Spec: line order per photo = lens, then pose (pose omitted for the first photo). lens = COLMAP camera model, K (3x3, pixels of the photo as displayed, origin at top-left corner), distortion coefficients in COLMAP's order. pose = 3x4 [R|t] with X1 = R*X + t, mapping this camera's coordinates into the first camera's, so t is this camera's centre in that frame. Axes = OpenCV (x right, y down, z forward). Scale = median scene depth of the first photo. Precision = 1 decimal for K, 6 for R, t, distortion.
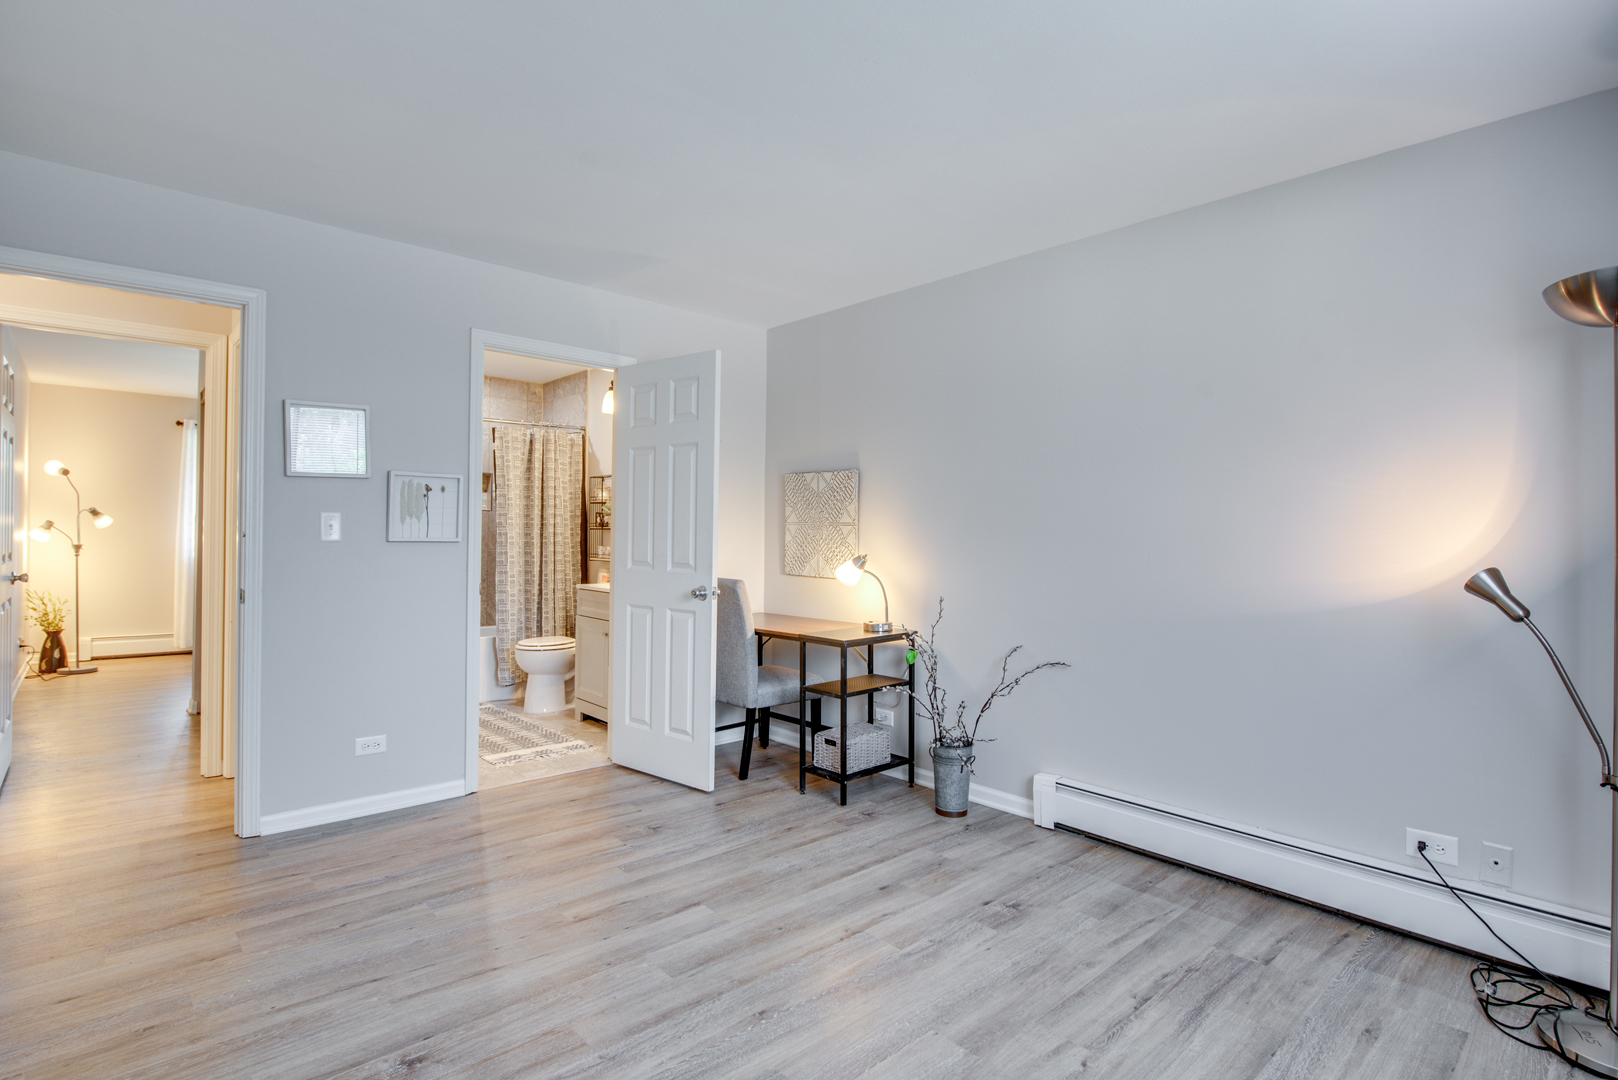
lens RADIAL K [[796.1, 0, 810.5], [0, 796.1, 539.0], [0, 0, 1]] dist [-0.005085, -0.005078]
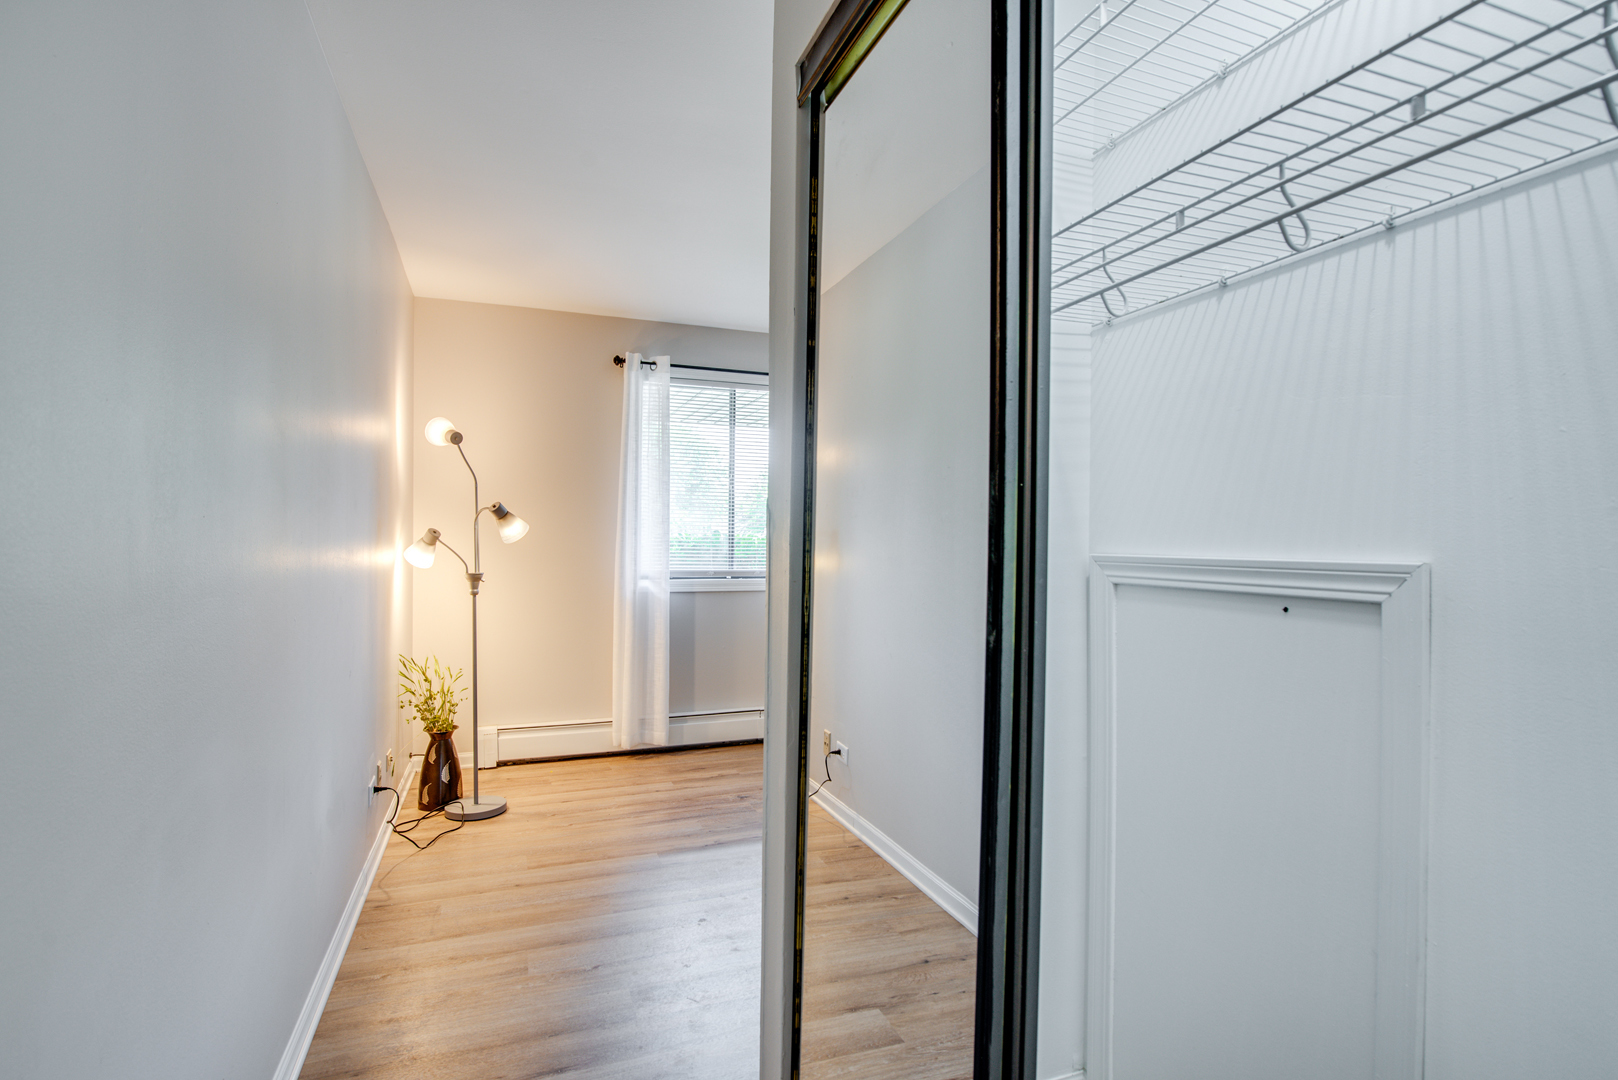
lens RADIAL K [[796.1, 0, 810.5], [0, 796.1, 539.0], [0, 0, 1]] dist [-0.005085, -0.005078]
pose [[0.931479, -0.007497, -0.363718, -0.519980], [0.005655, 0.999965, -0.006128, -0.011650], [0.363751, 0.003651, 0.931489, 0.580068]]
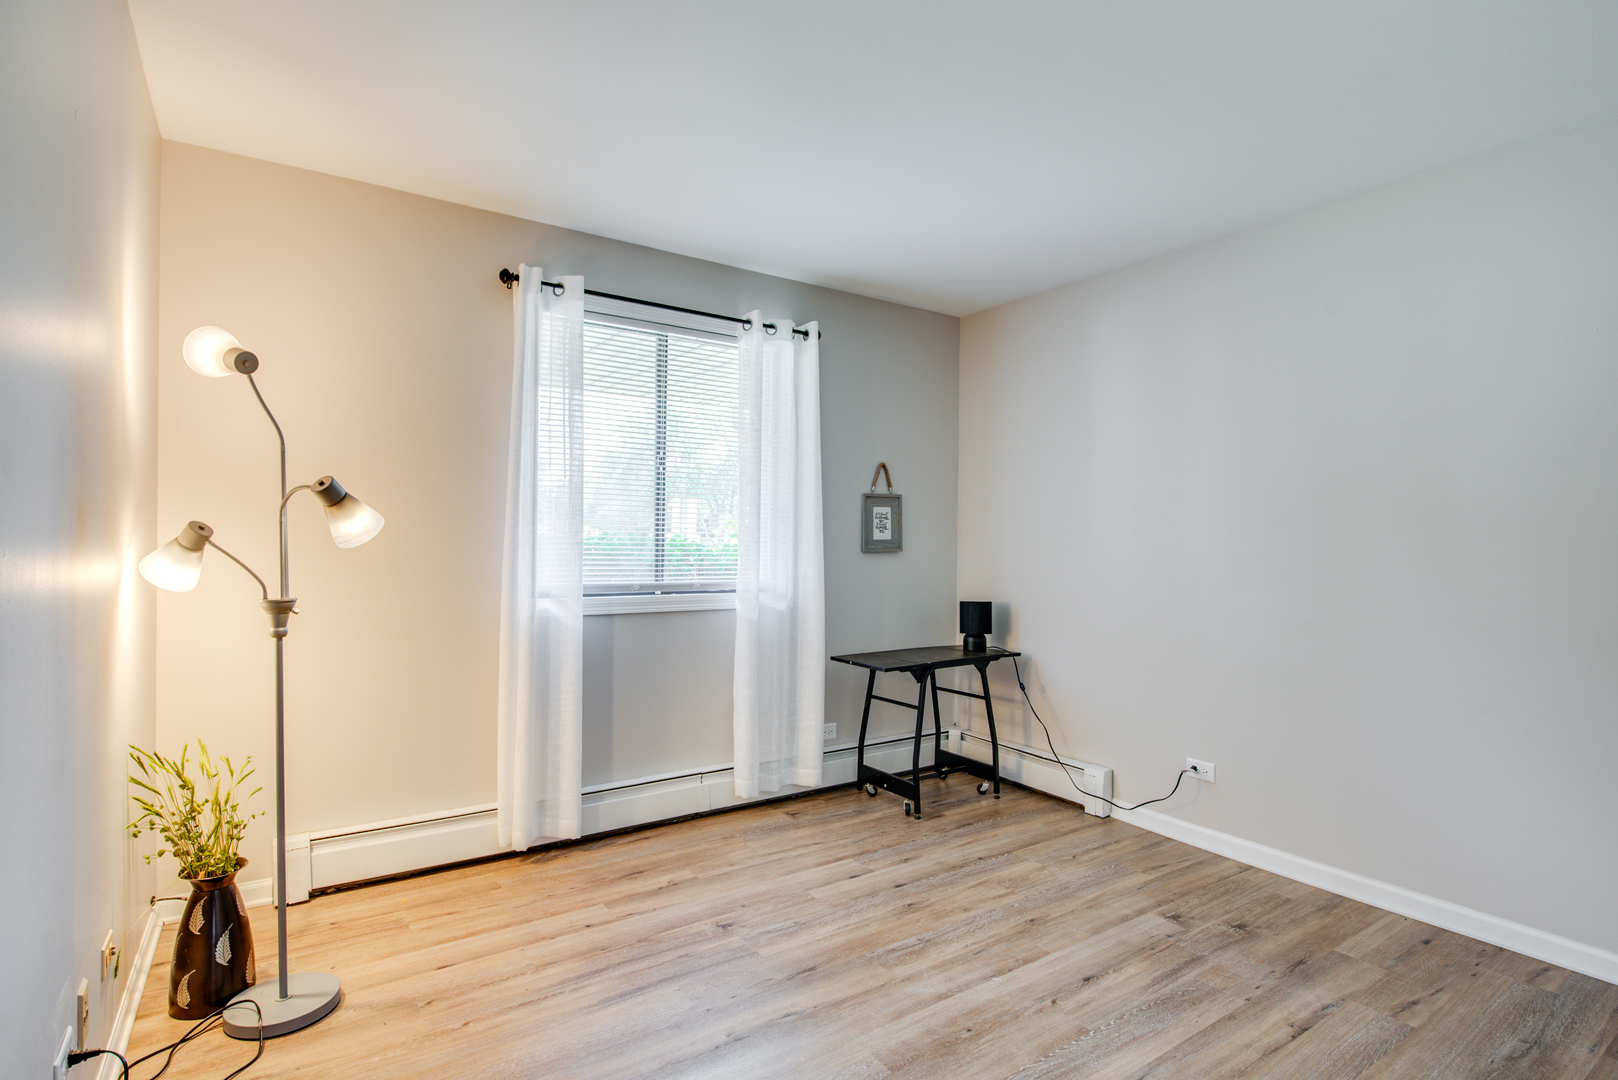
lens RADIAL K [[796.1, 0, 810.5], [0, 796.1, 539.0], [0, 0, 1]] dist [-0.005085, -0.005078]
pose [[0.989579, -0.004718, -0.143912, -0.678262], [0.004199, 0.999984, -0.003913, -0.014667], [0.143928, 0.003268, 0.989583, 0.722213]]
